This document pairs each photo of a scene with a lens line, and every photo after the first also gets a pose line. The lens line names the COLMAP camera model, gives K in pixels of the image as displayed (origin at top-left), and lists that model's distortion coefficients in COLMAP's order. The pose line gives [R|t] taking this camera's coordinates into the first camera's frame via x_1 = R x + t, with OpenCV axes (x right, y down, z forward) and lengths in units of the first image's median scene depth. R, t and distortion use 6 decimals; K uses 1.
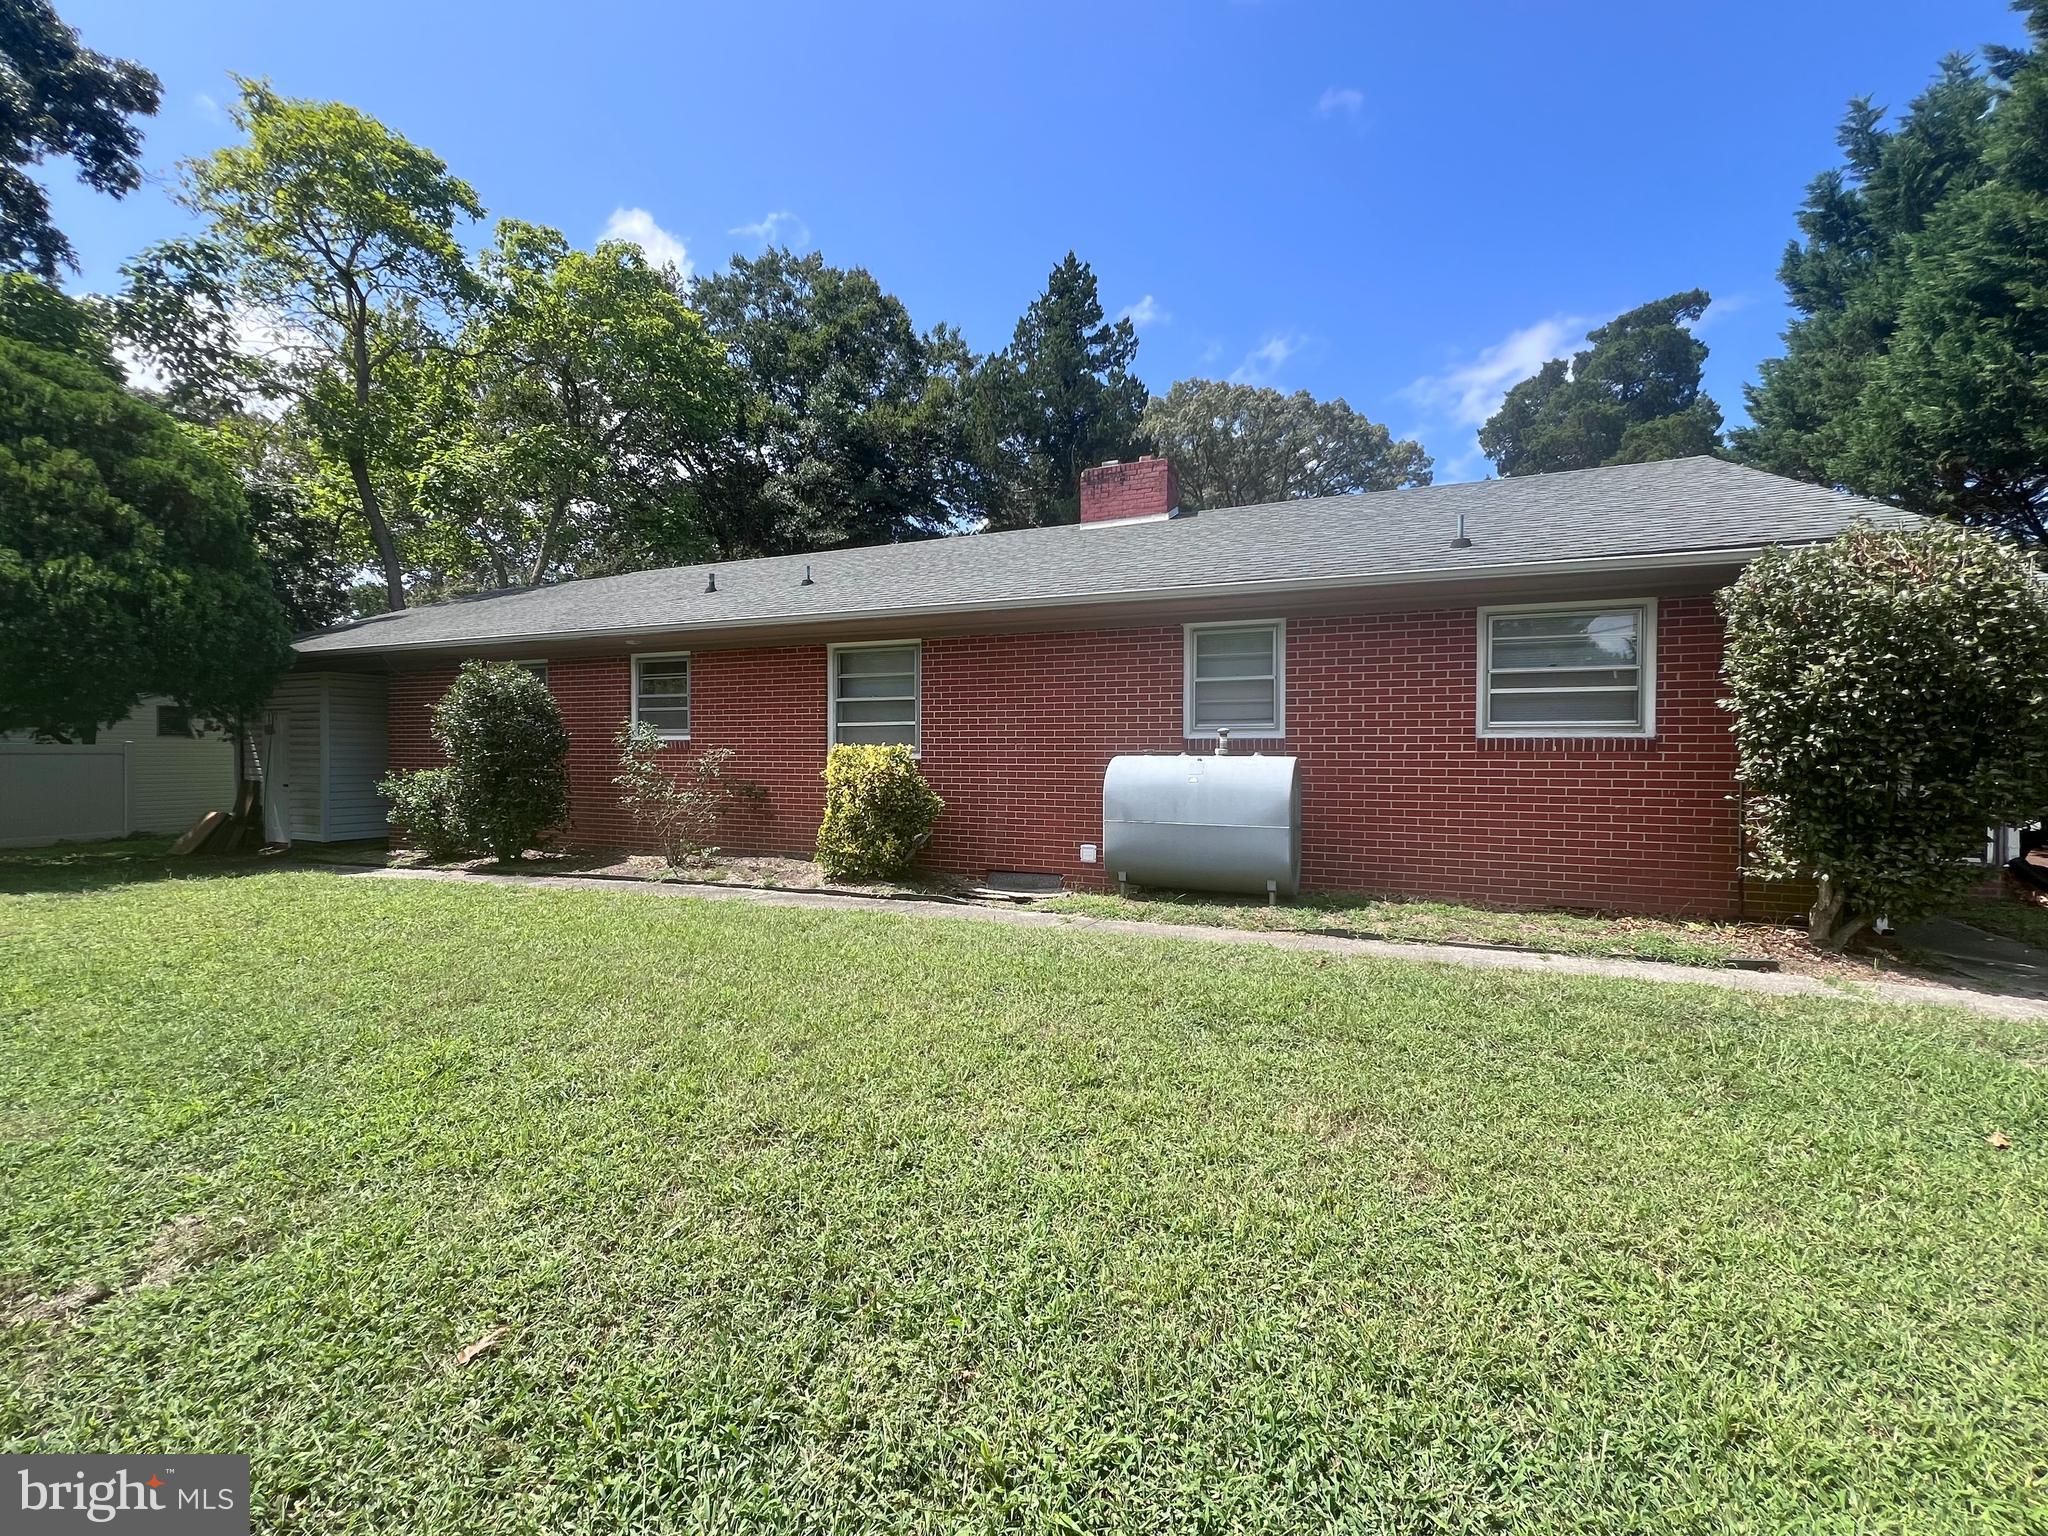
lens RADIAL K [[875.5, 0, 1024.0], [0, 875.5, 768.0], [0, 0, 1]] dist [0.000175, -0.000838]
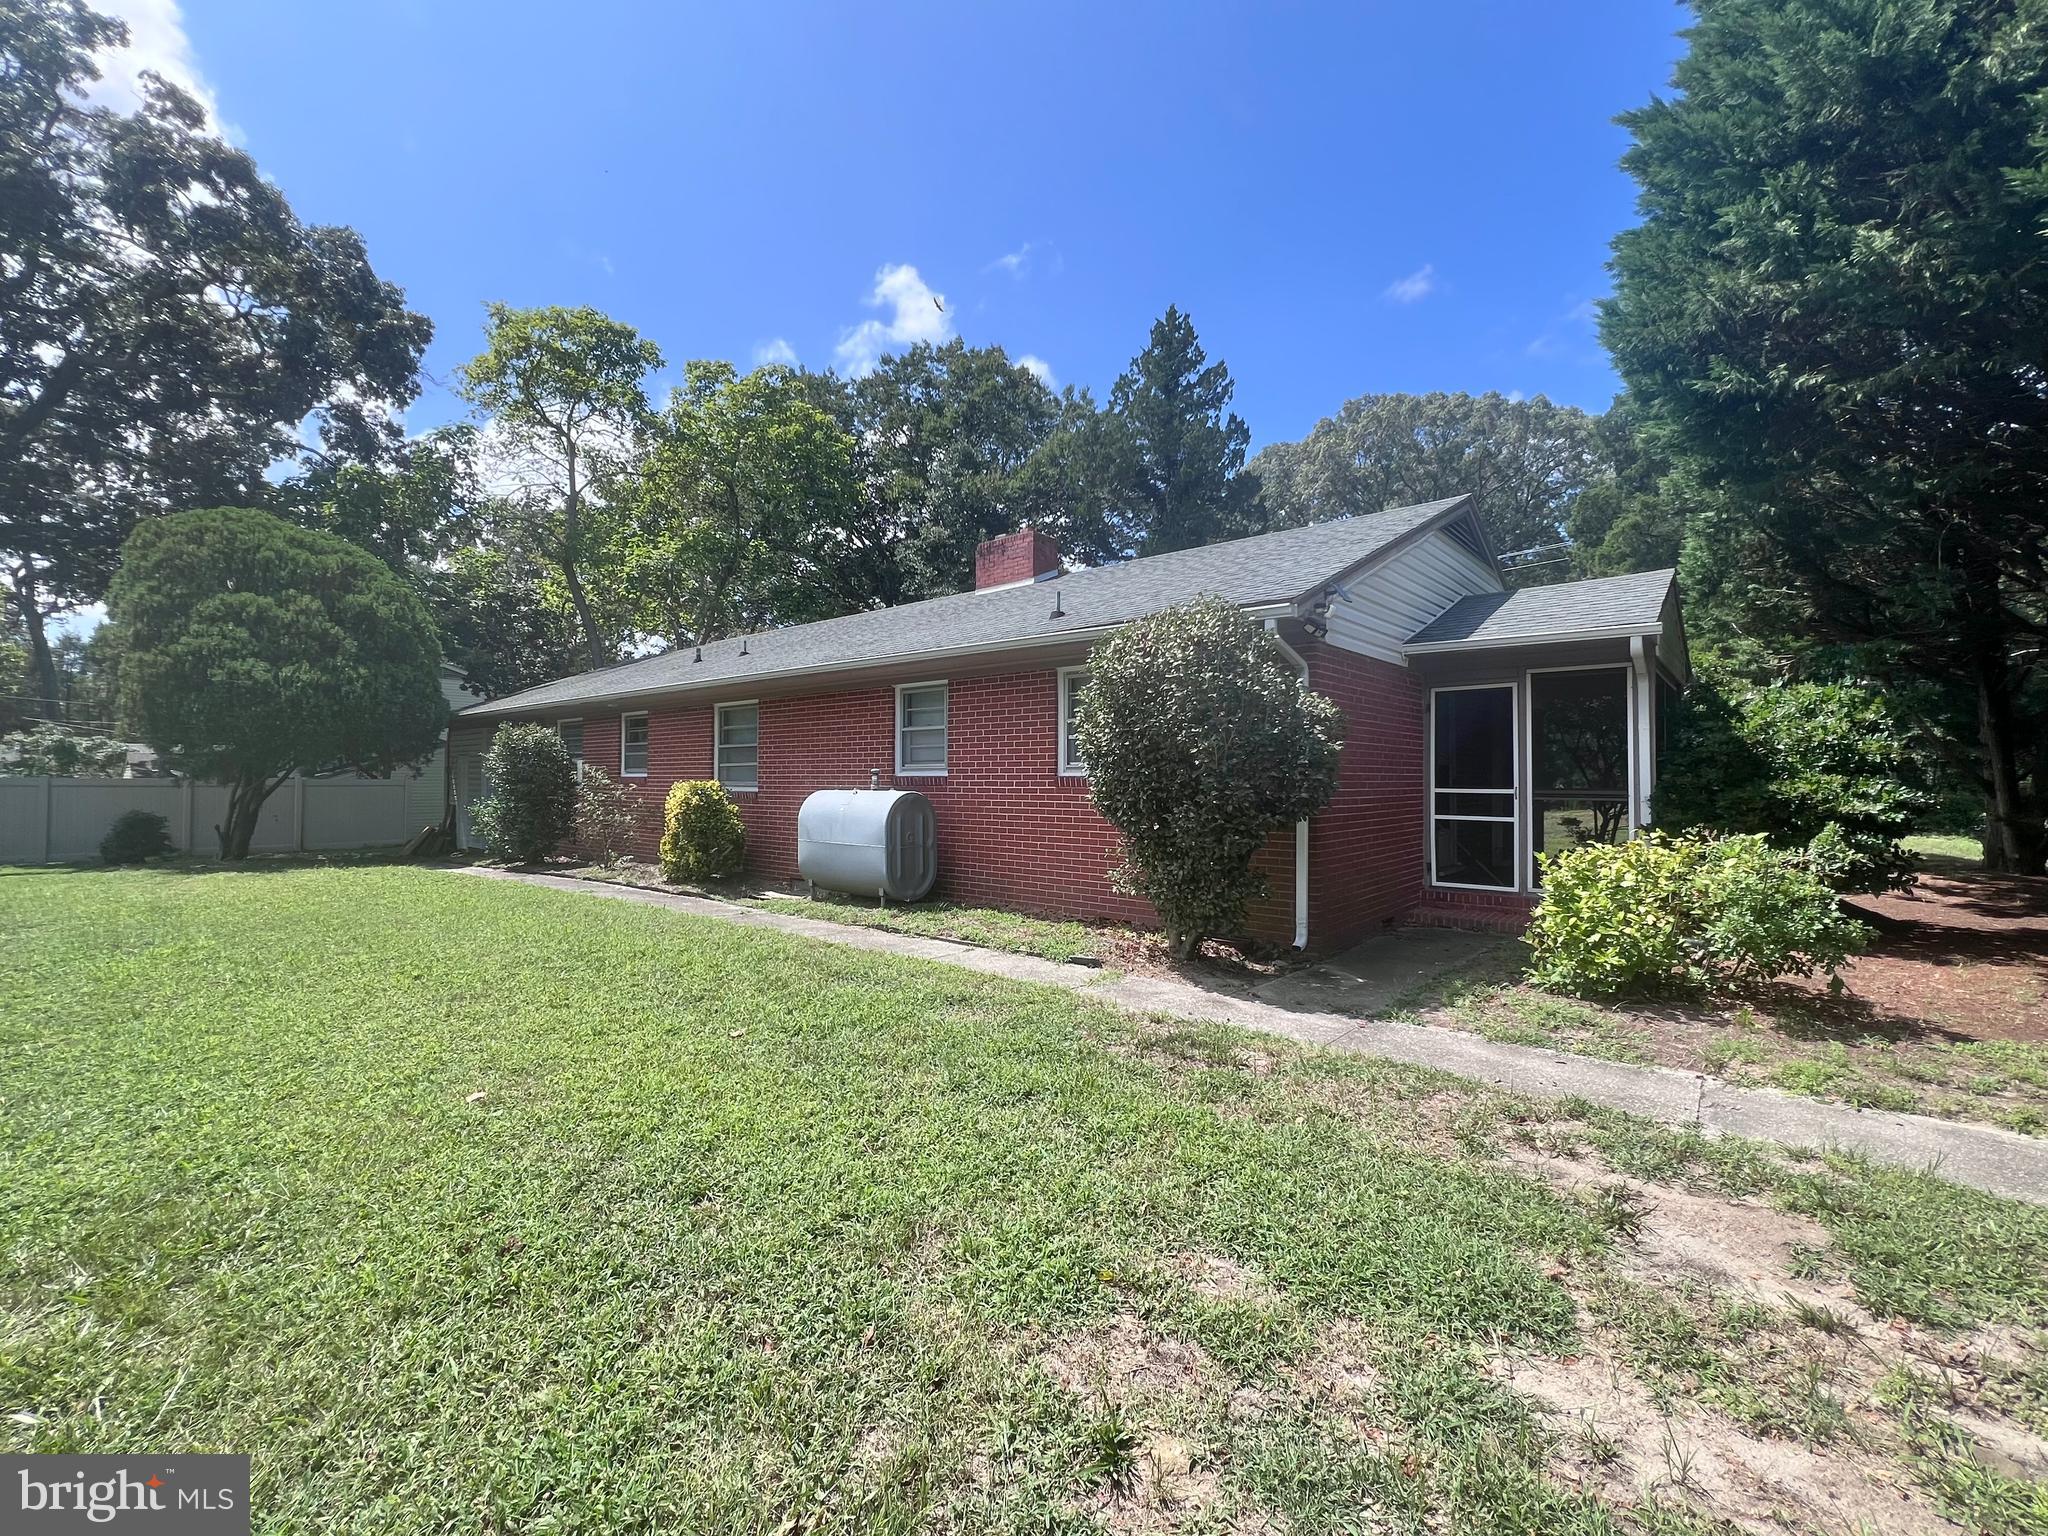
lens RADIAL K [[875.5, 0, 1024.0], [0, 875.5, 768.0], [0, 0, 1]] dist [0.000175, -0.000838]
pose [[0.955442, -0.006011, -0.295117, 0.573153], [-0.003352, 0.999507, -0.031210, -0.005452], [0.295159, 0.030808, 0.954951, -0.112719]]
